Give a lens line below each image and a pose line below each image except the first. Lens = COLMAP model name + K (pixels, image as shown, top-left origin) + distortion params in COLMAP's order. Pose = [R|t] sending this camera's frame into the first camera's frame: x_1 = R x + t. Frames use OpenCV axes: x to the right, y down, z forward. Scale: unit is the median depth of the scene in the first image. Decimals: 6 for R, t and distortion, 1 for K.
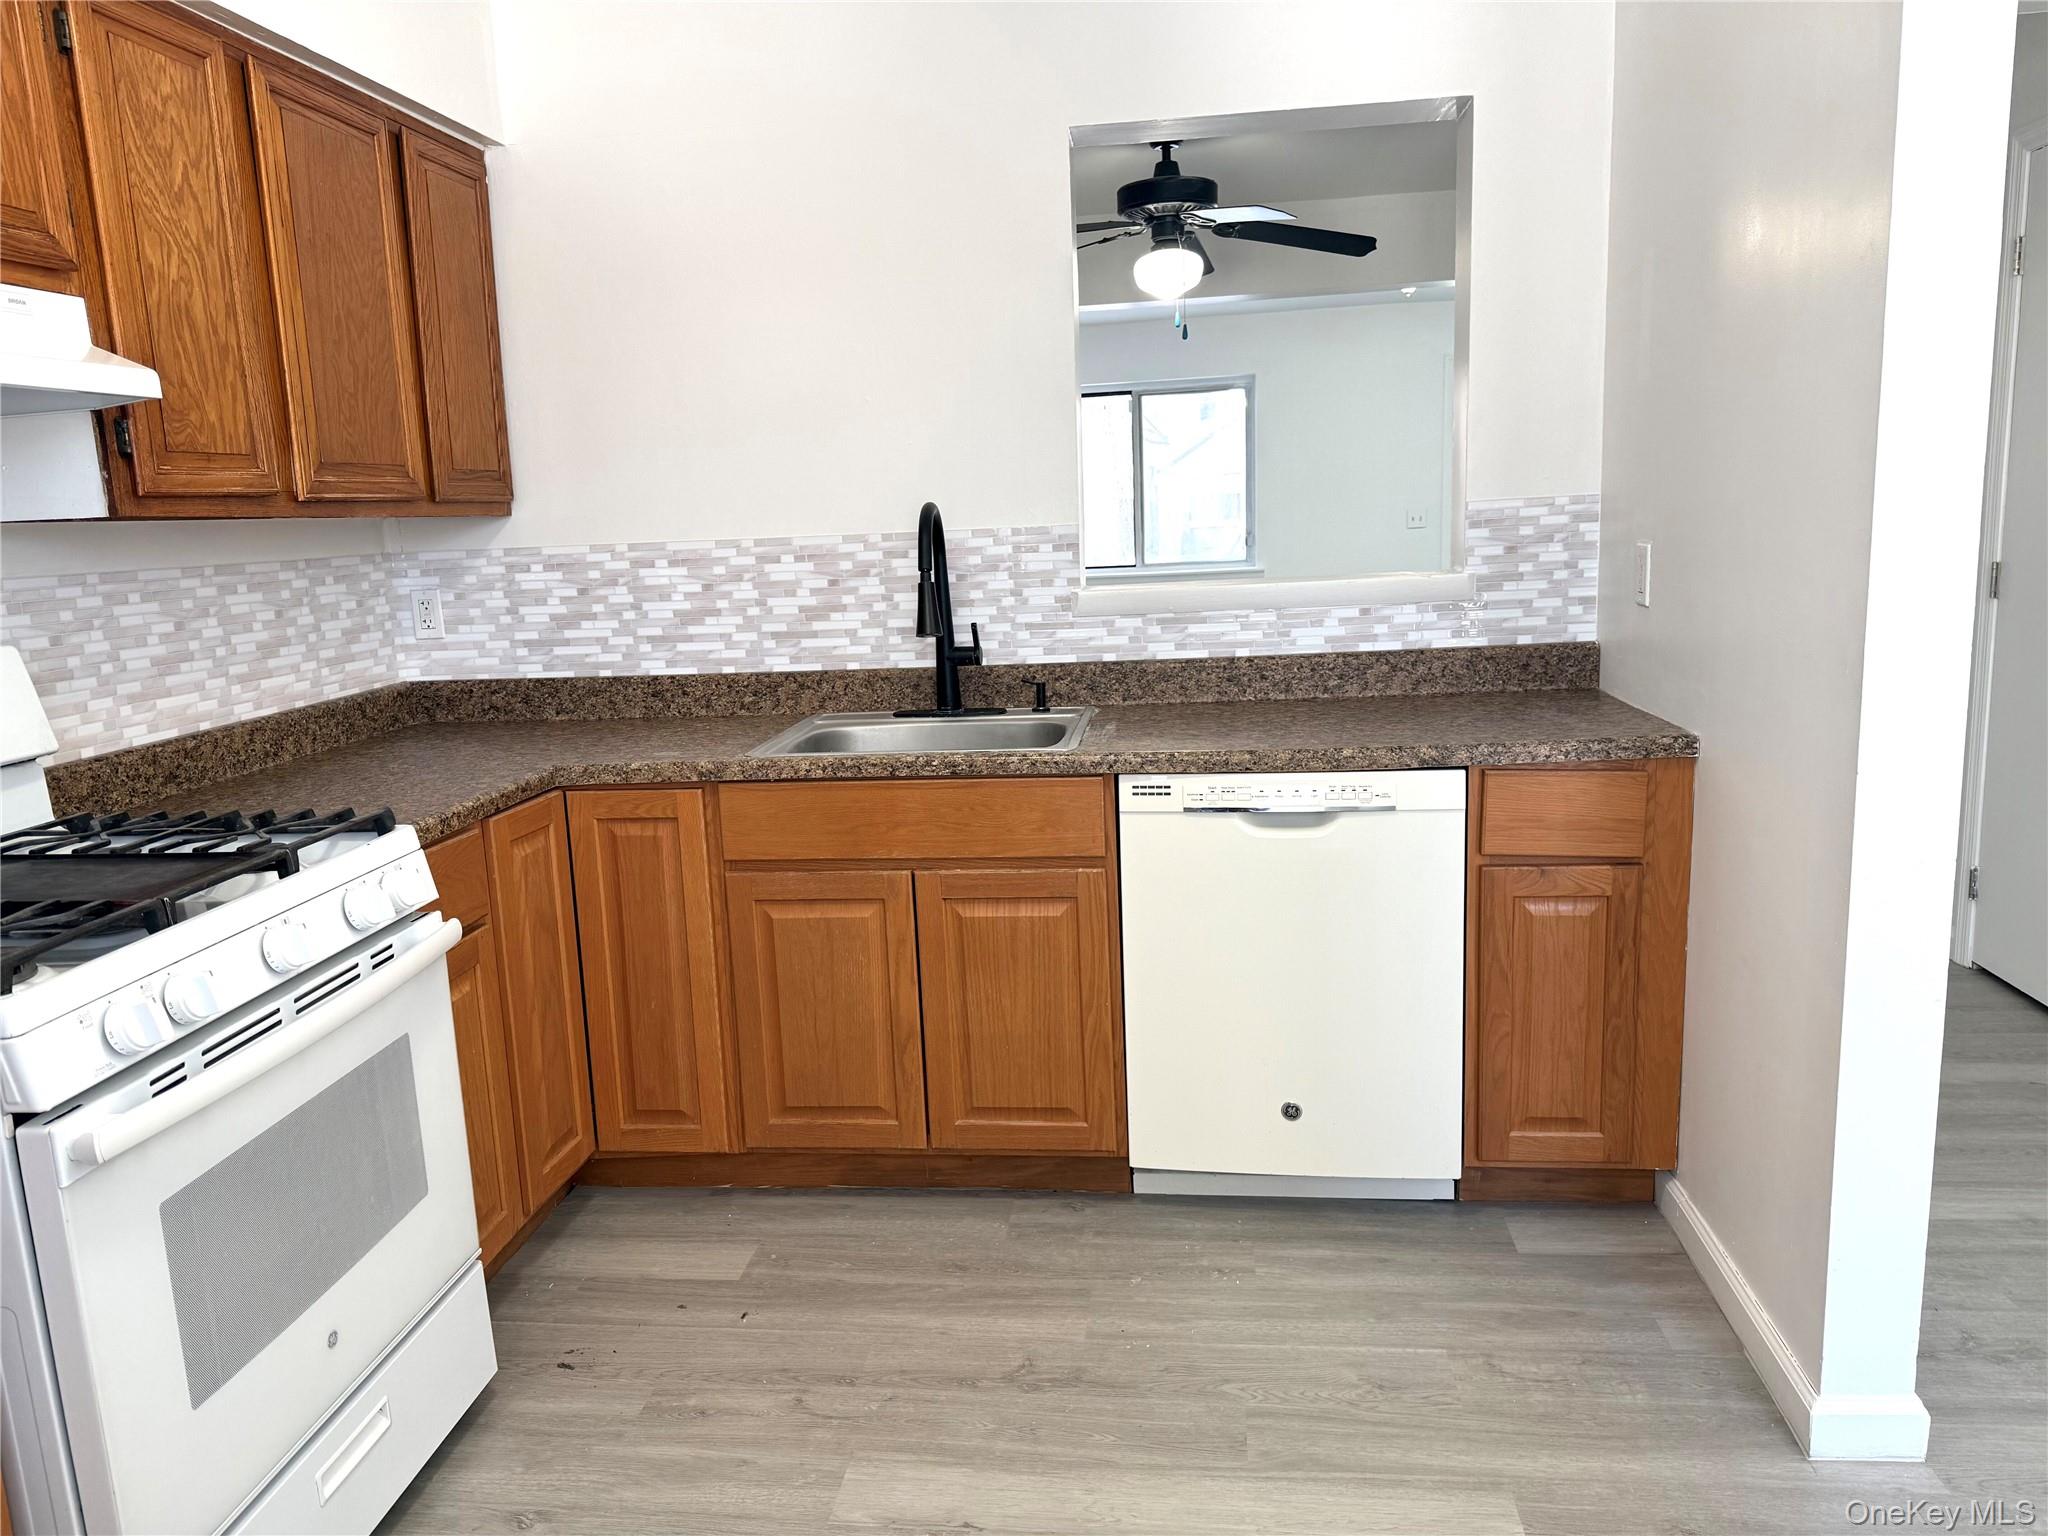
lens RADIAL K [[1437.5, 0, 1022.5], [0, 1437.5, 760.4], [0, 0, 1]] dist [0.095348, -0.117631]
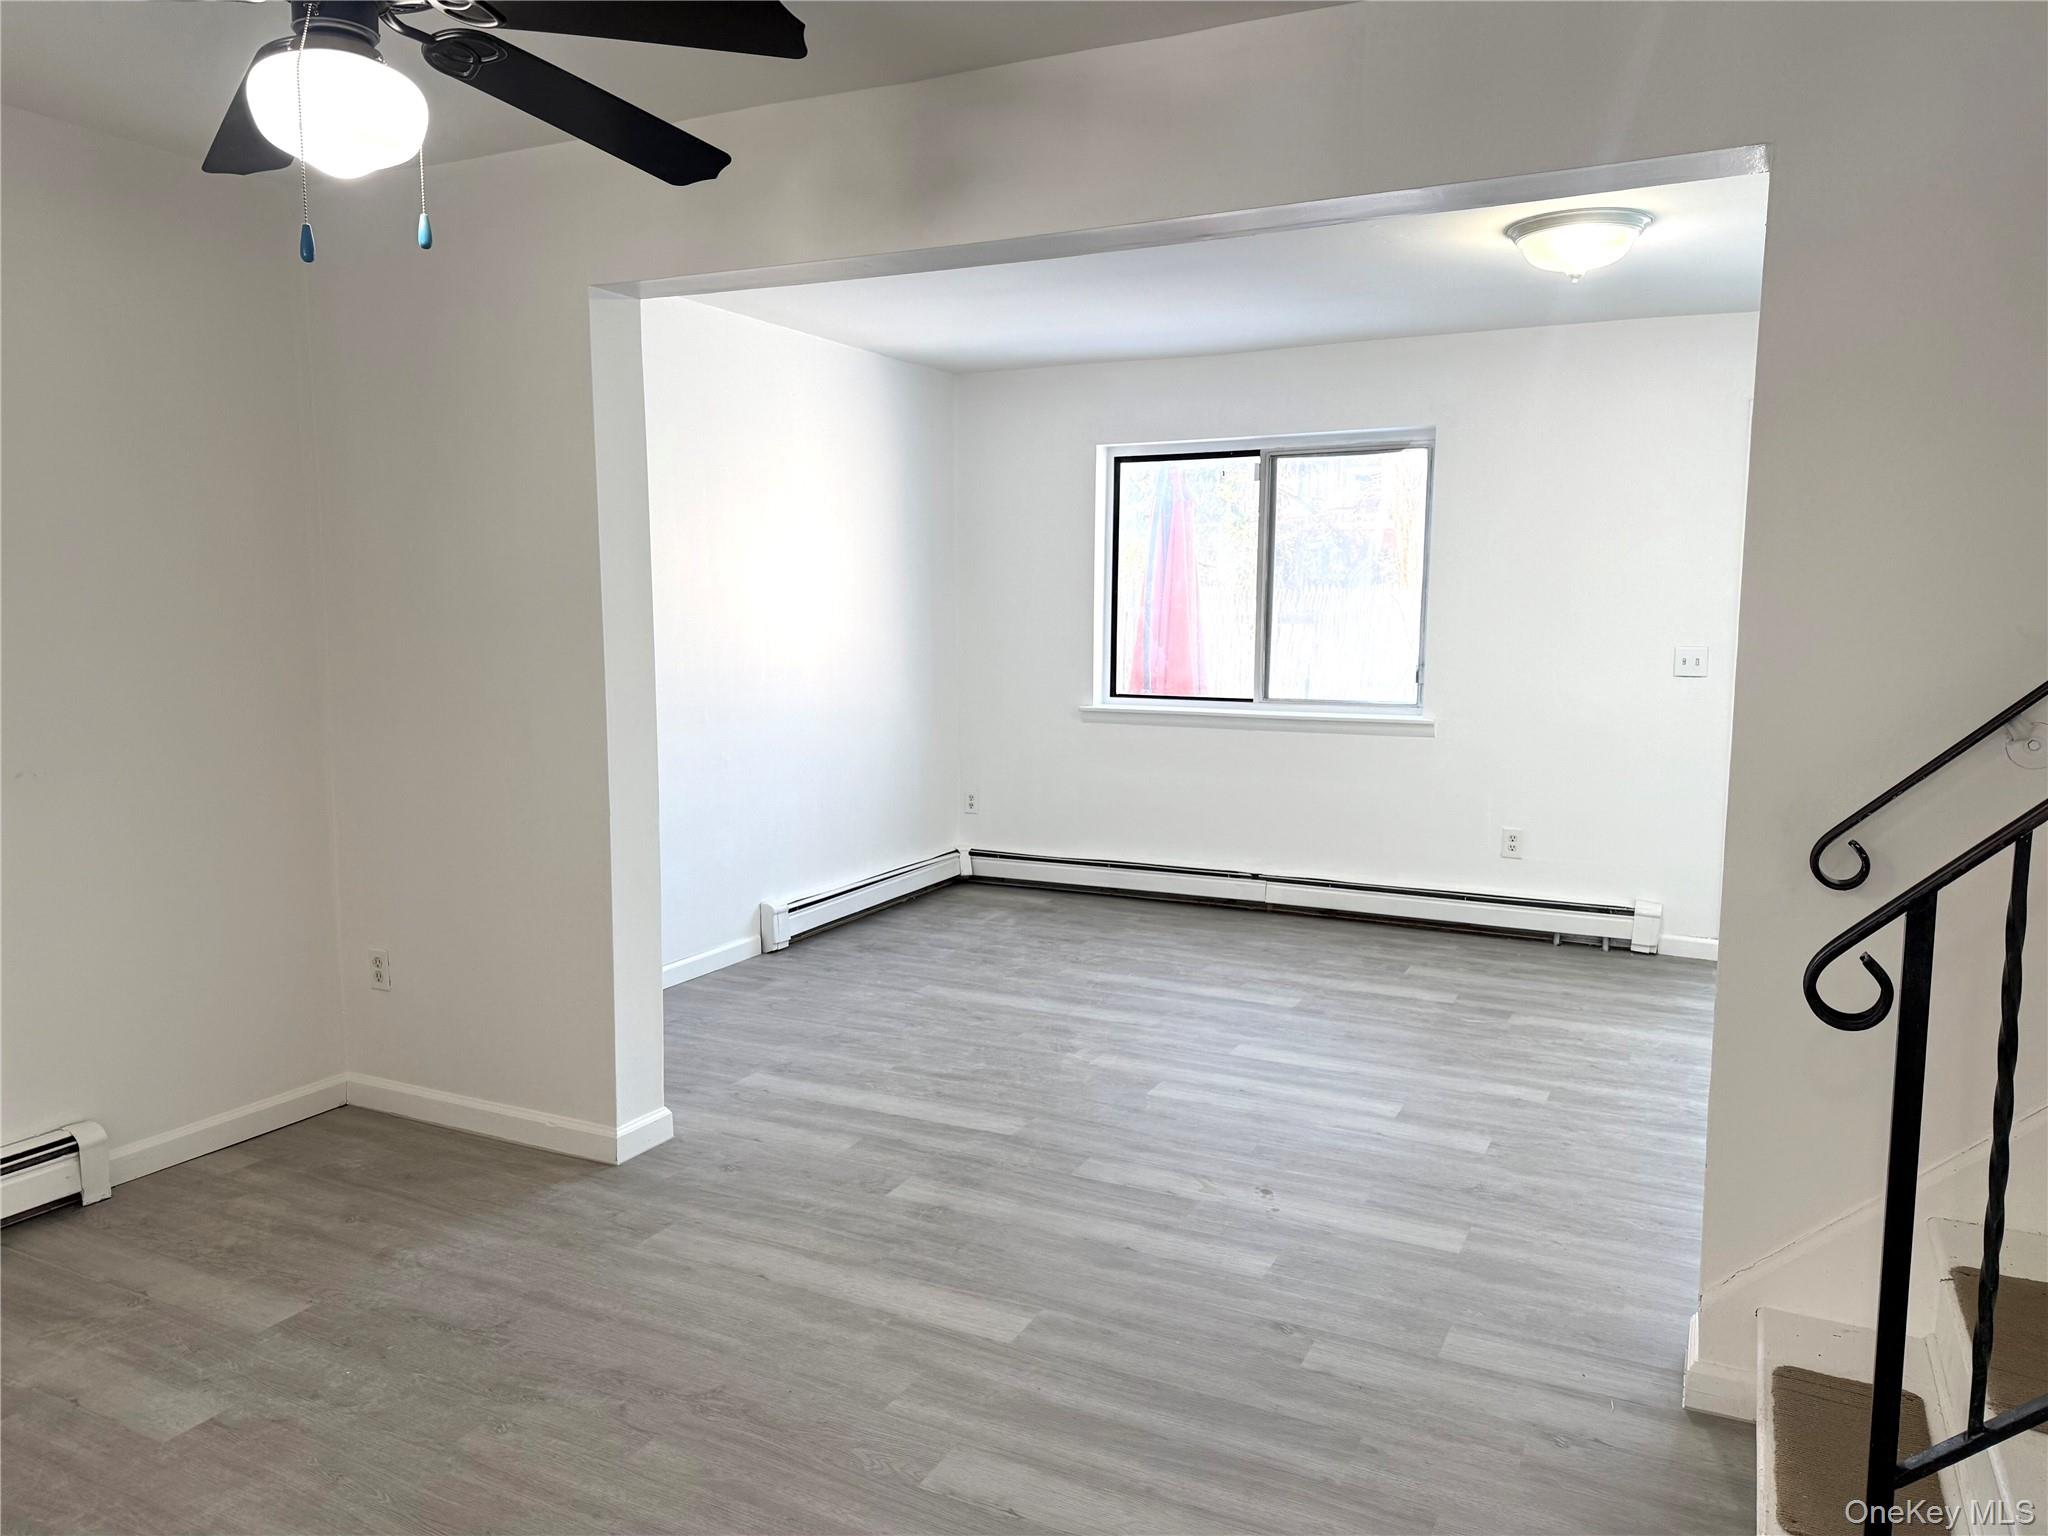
lens RADIAL K [[1437.5, 0, 1022.5], [0, 1437.5, 760.4], [0, 0, 1]] dist [0.095348, -0.117631]
pose [[0.942455, 0.085261, -0.323277, 0.765959], [-0.101640, 0.994237, -0.034092, -0.276997], [0.318508, 0.064988, 0.945690, 1.211157]]
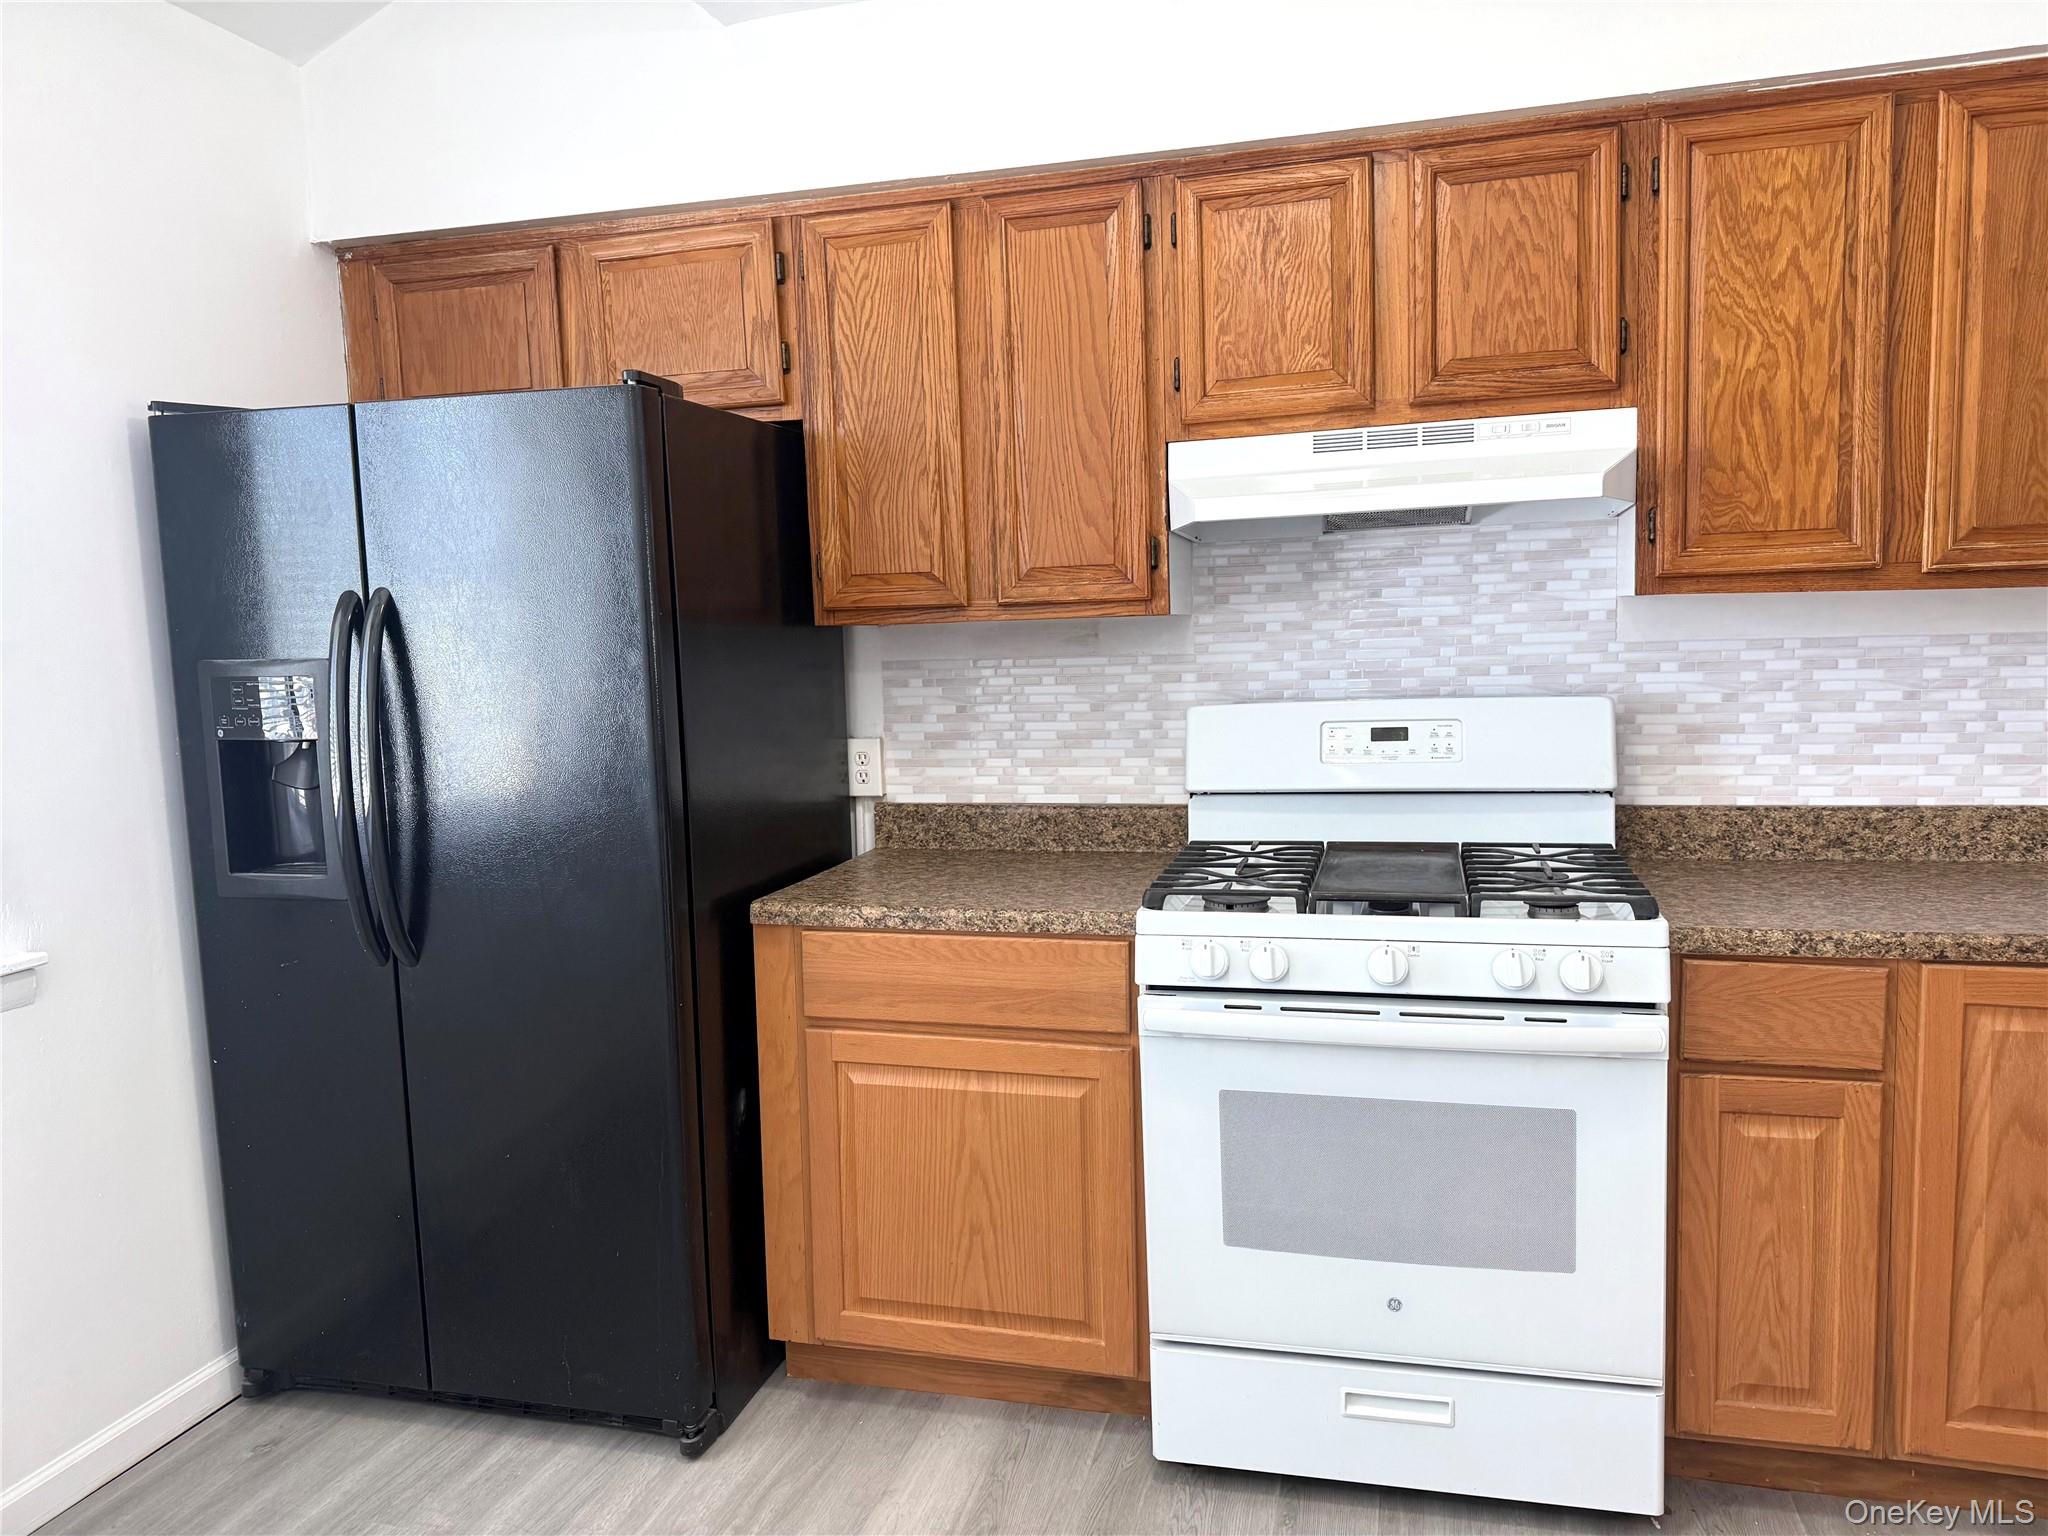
lens RADIAL K [[1432.8, 0, 1032.3], [0, 1432.8, 773.5], [0, 0, 1]] dist [0.094289, -0.123590]
pose [[-0.148395, 0.153040, -0.977015, 0.463406], [-0.132366, 0.975990, 0.172984, -0.131846], [0.980030, 0.154993, -0.124574, 0.560572]]
